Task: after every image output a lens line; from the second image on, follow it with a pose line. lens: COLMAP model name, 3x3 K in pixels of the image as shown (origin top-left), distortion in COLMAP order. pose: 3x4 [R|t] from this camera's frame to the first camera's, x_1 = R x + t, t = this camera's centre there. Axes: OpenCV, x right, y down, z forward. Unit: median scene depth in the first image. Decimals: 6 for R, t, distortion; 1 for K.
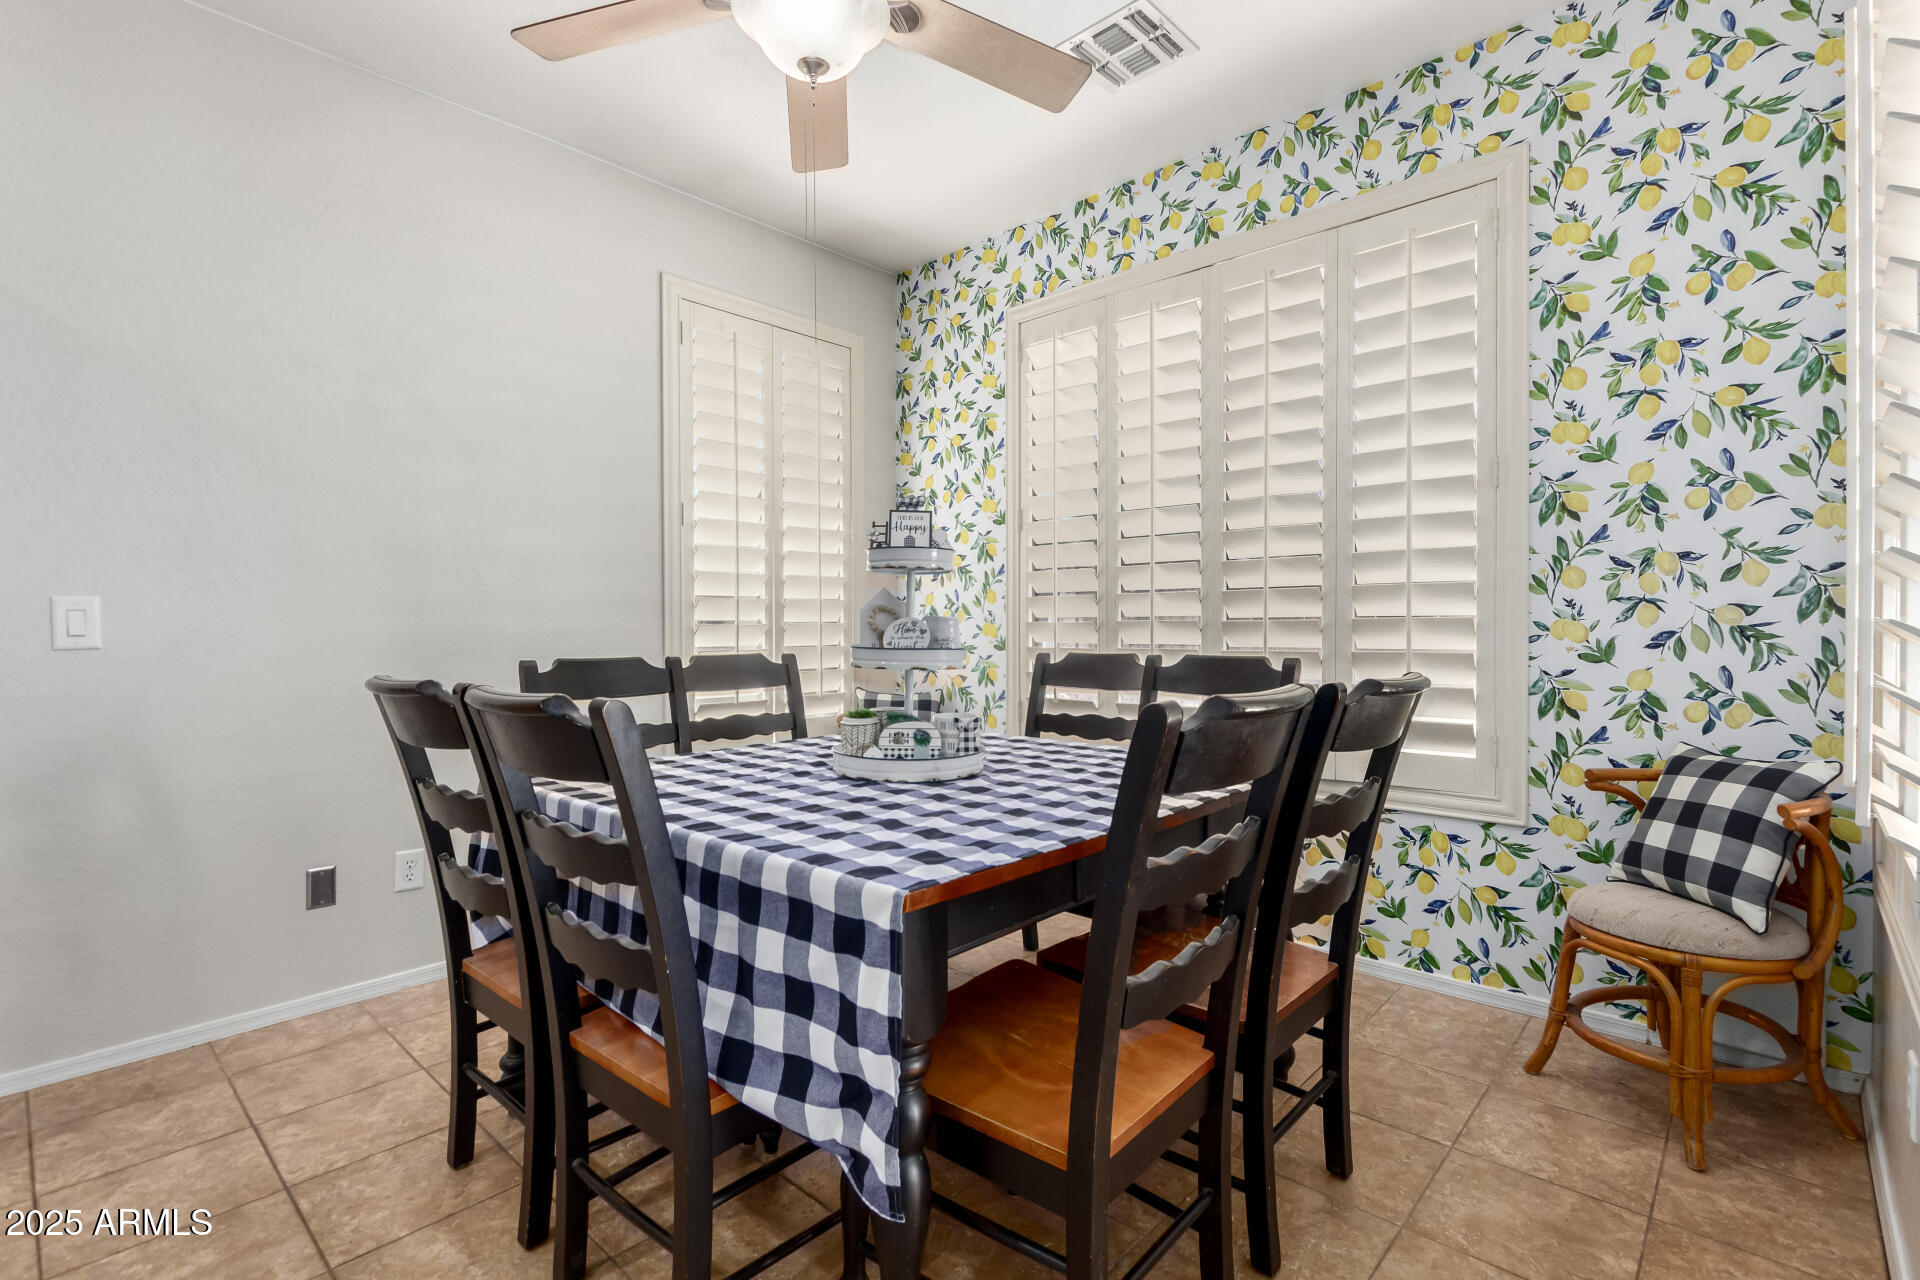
lens RADIAL K [[888.5, 0, 974.0], [0, 888.5, 630.6], [0, 0, 1]] dist [0.018028, -0.007055]
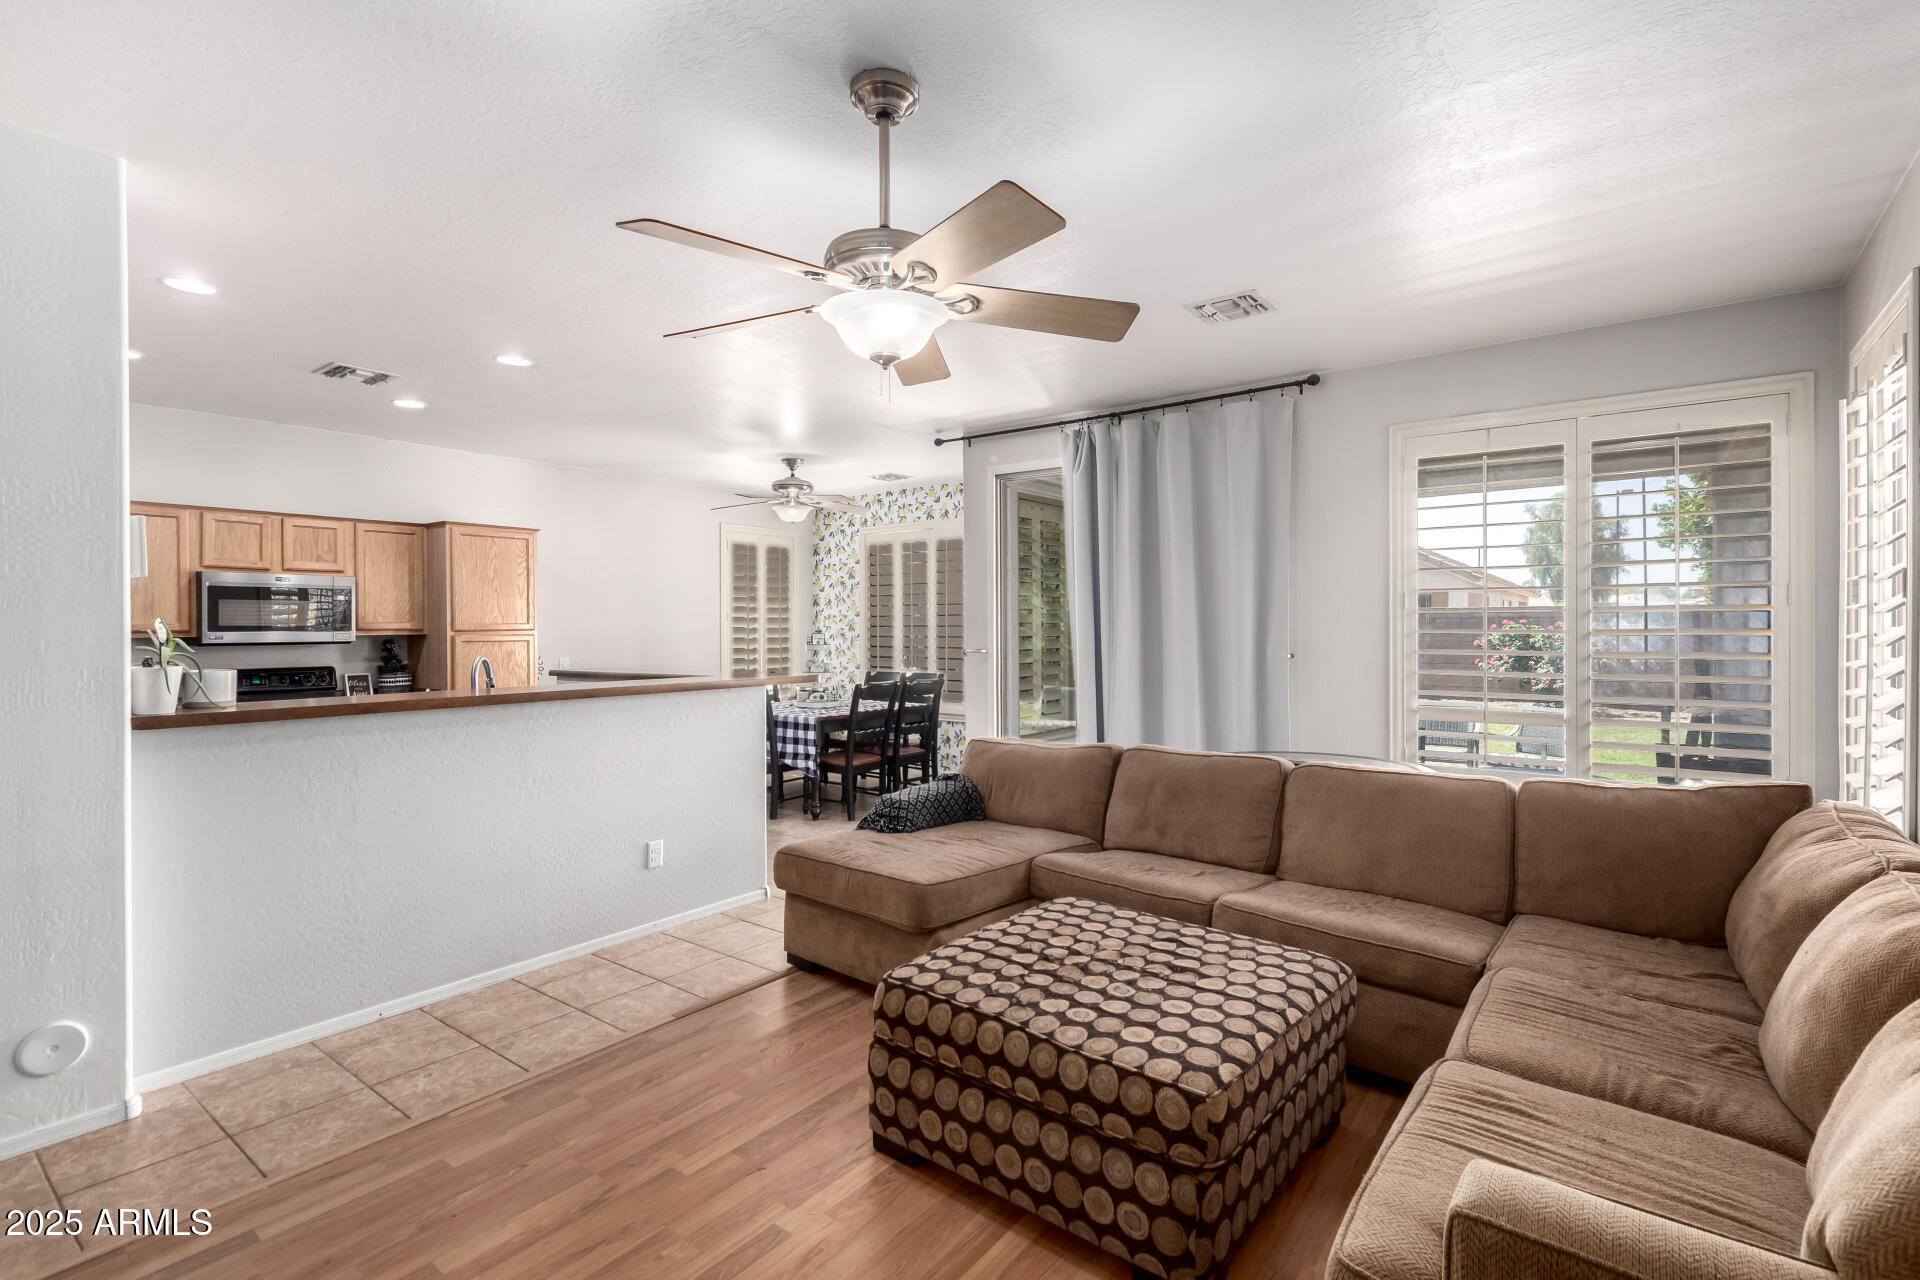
lens RADIAL K [[895.2, 0, 970.2], [0, 895.2, 635.9], [0, 0, 1]] dist [0.020459, -0.000871]
pose [[0.995830, 0.002753, 0.091185, 0.179263], [-0.002682, 0.999996, -0.000906, -0.106607], [-0.091187, 0.000658, 0.995834, -2.281765]]
